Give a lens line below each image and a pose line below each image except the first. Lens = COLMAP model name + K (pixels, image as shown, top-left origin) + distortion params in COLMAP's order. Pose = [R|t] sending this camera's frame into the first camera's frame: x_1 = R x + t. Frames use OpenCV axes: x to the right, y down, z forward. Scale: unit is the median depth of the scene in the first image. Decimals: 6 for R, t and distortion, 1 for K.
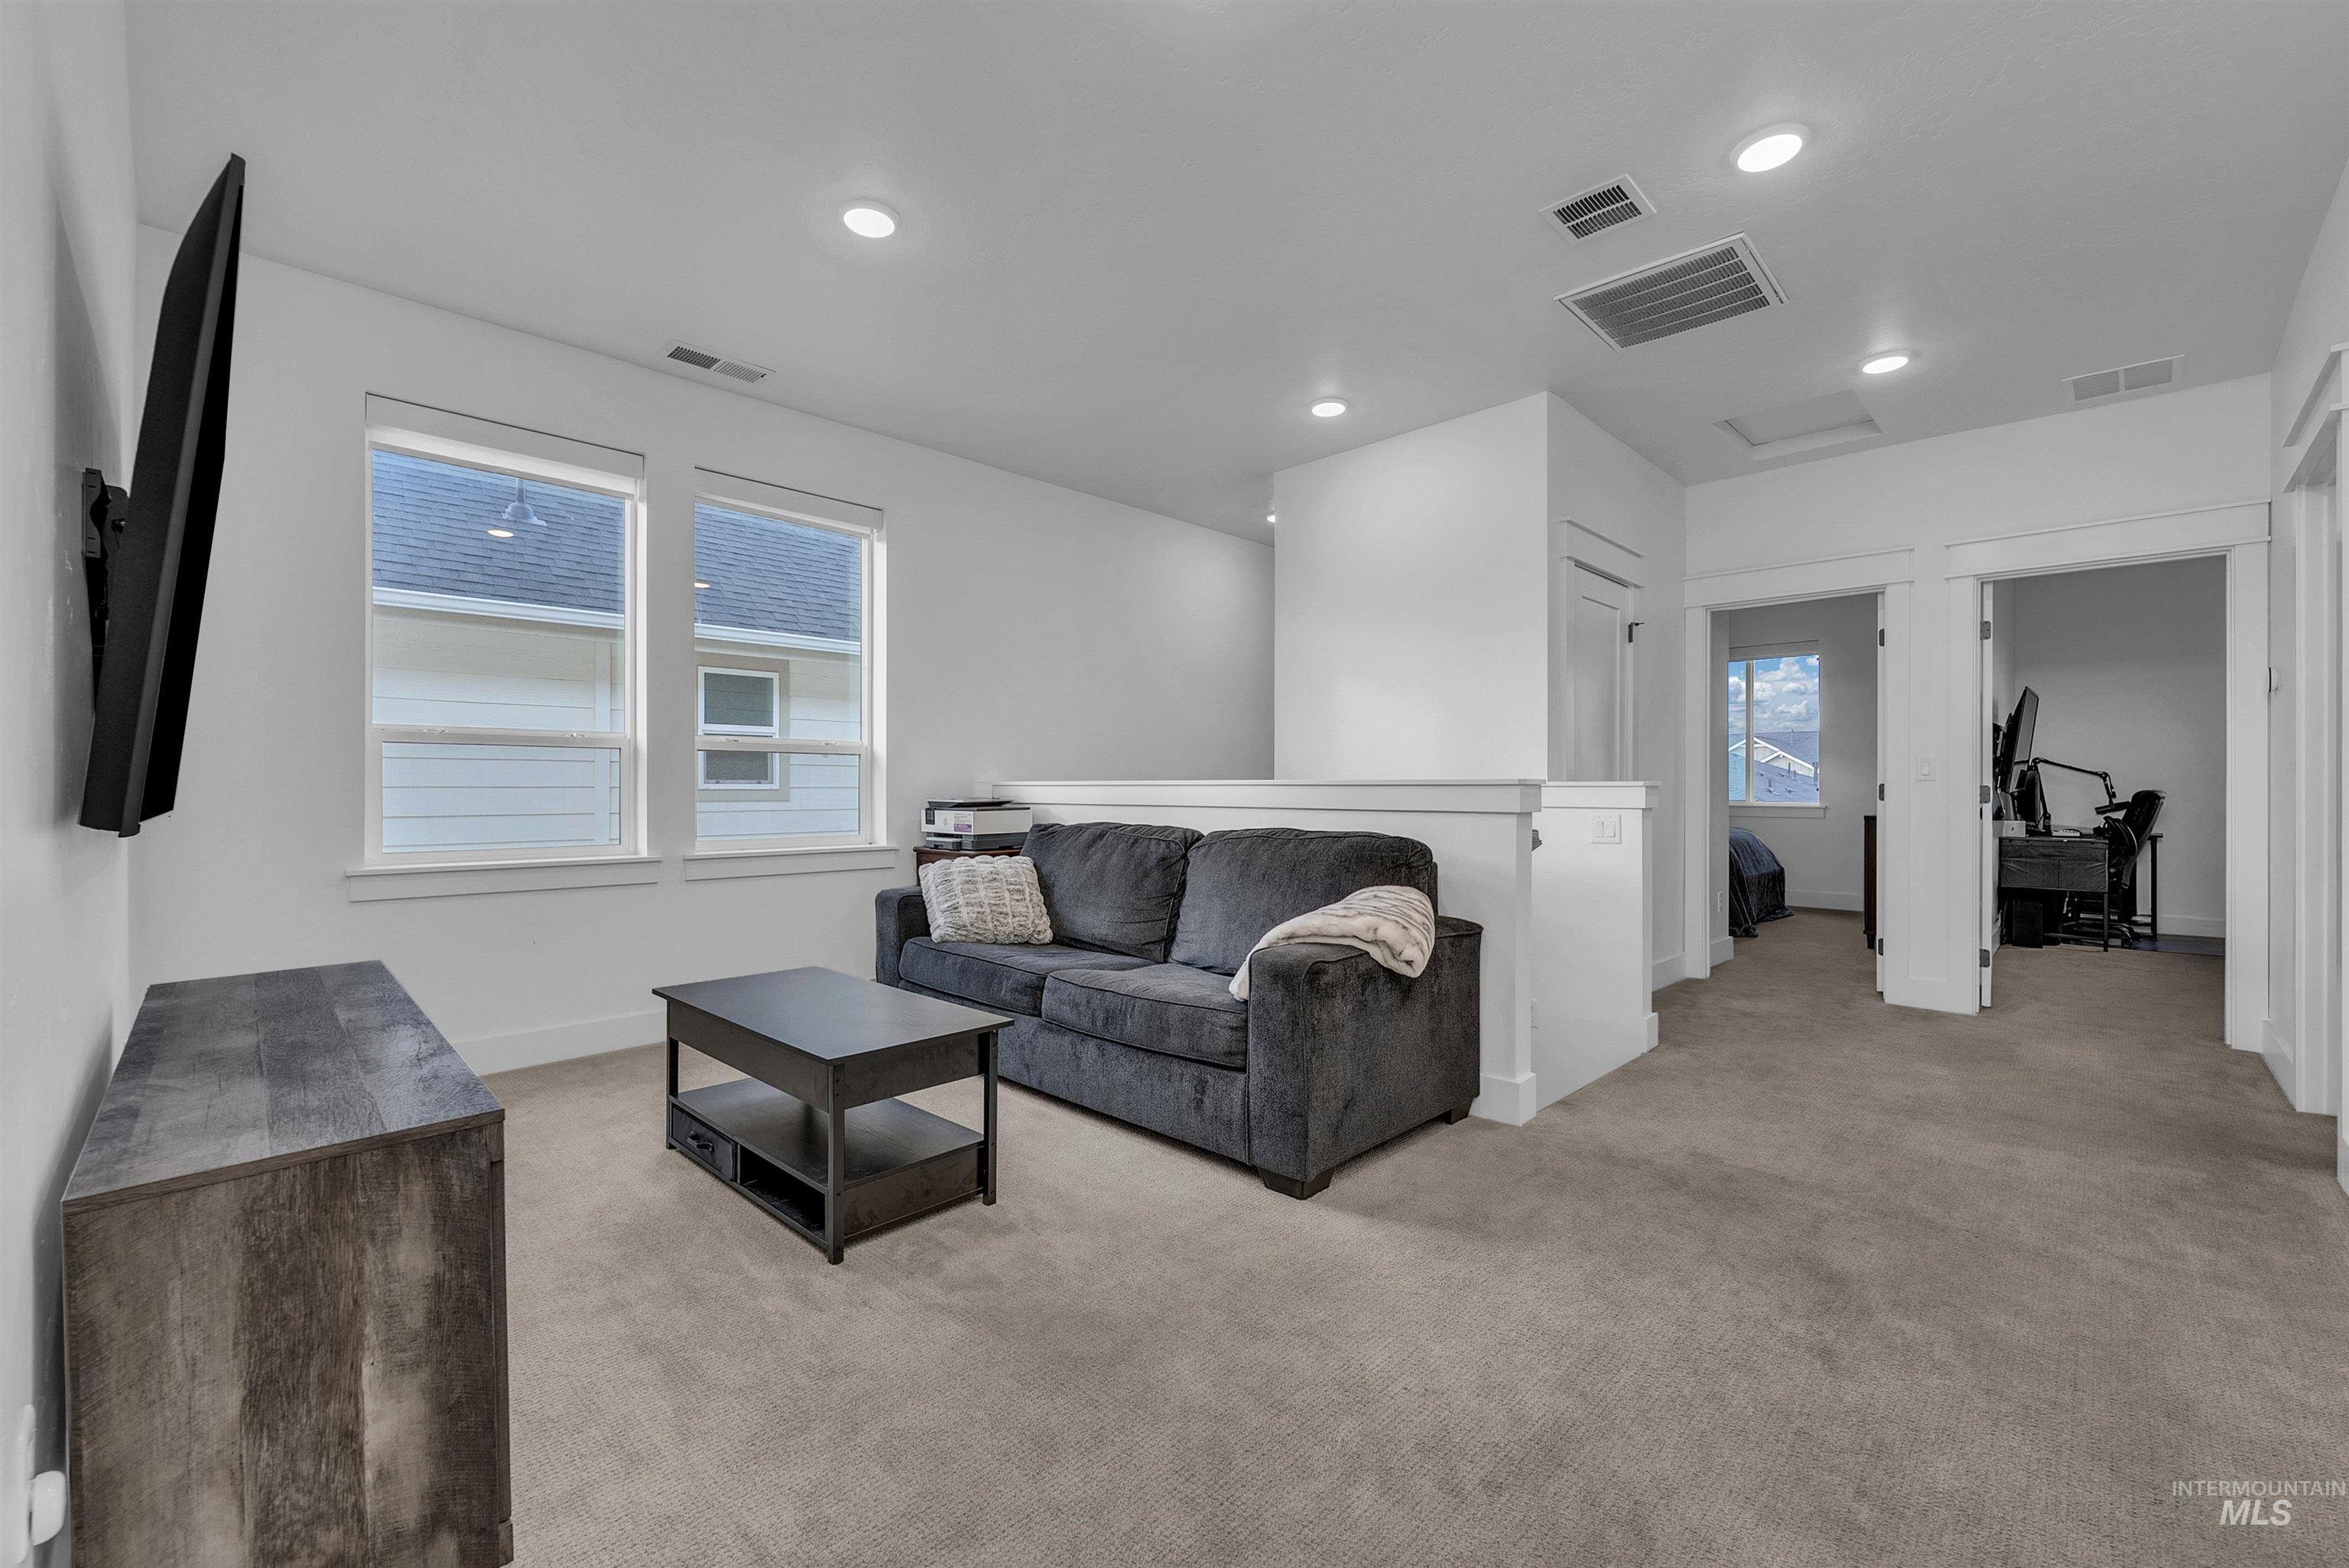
lens RADIAL K [[966.7, 0, 1177.7], [0, 966.7, 770.3], [0, 0, 1]] dist [0.000643, -0.000239]
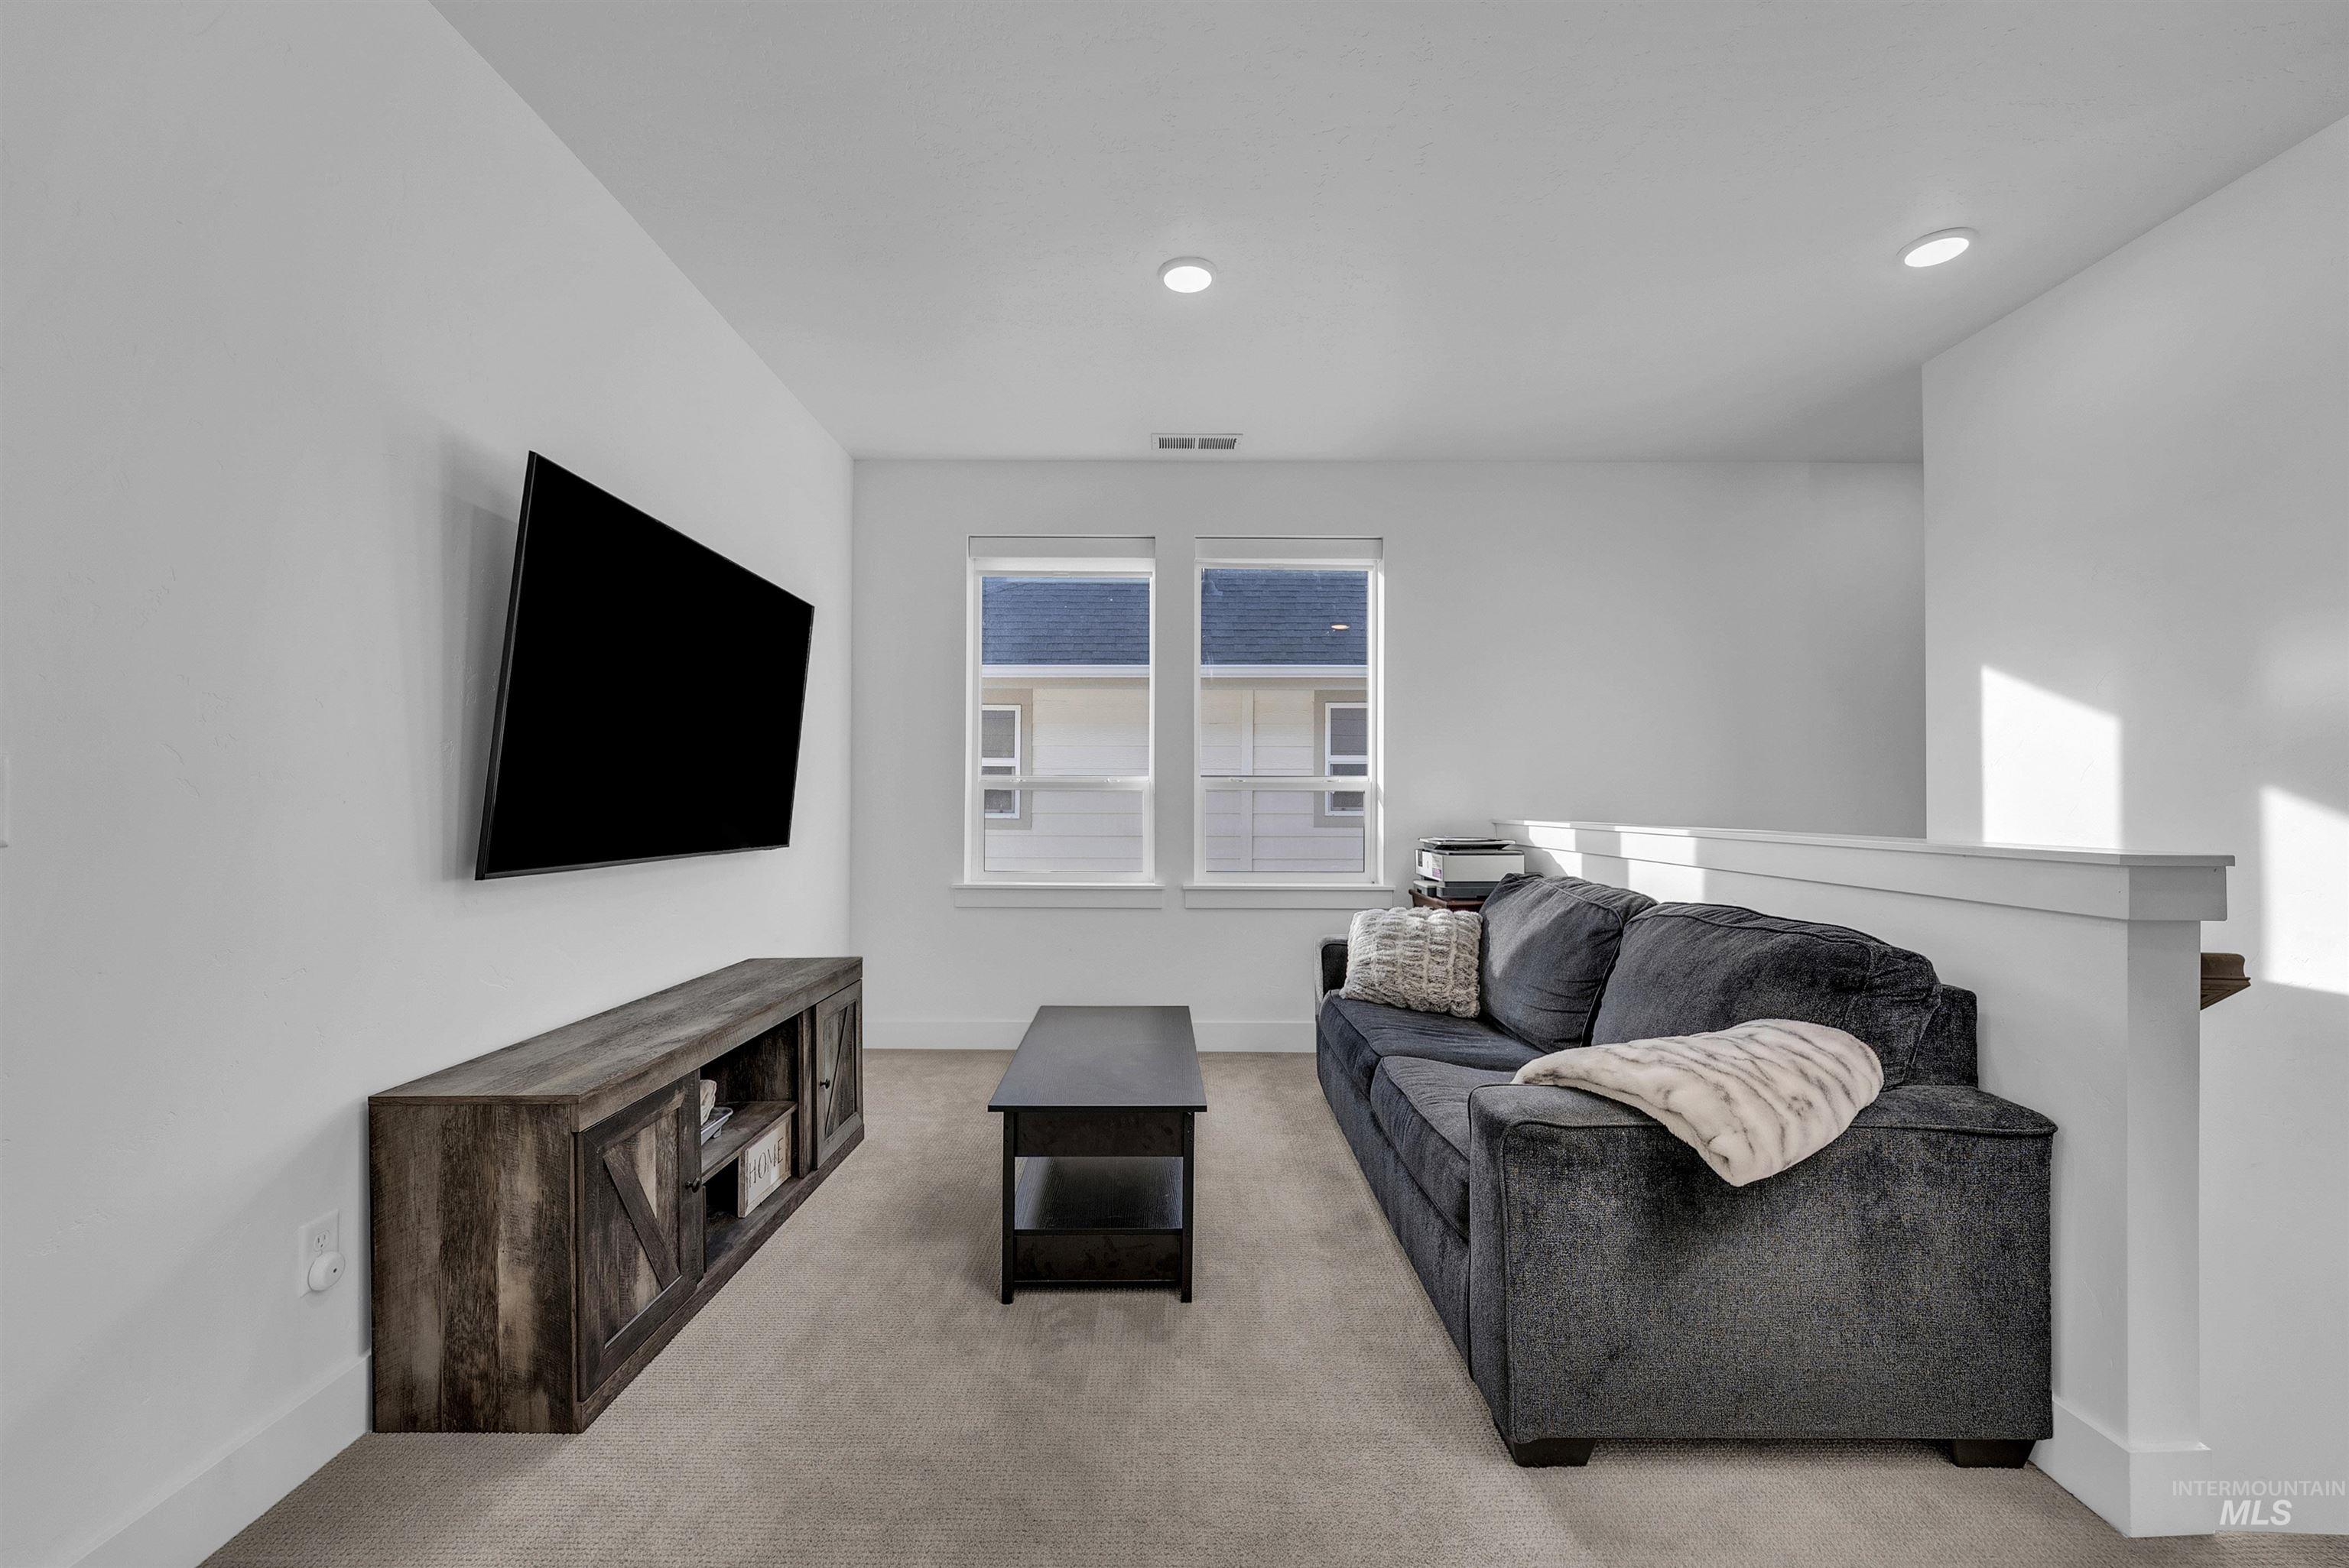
lens RADIAL K [[966.7, 0, 1177.7], [0, 966.7, 770.3], [0, 0, 1]] dist [0.000643, -0.000239]
pose [[0.695762, -0.020551, -0.717978, 0.450245], [0.009992, 0.999771, -0.018934, -0.038048], [0.718203, 0.005999, 0.695808, 0.334074]]
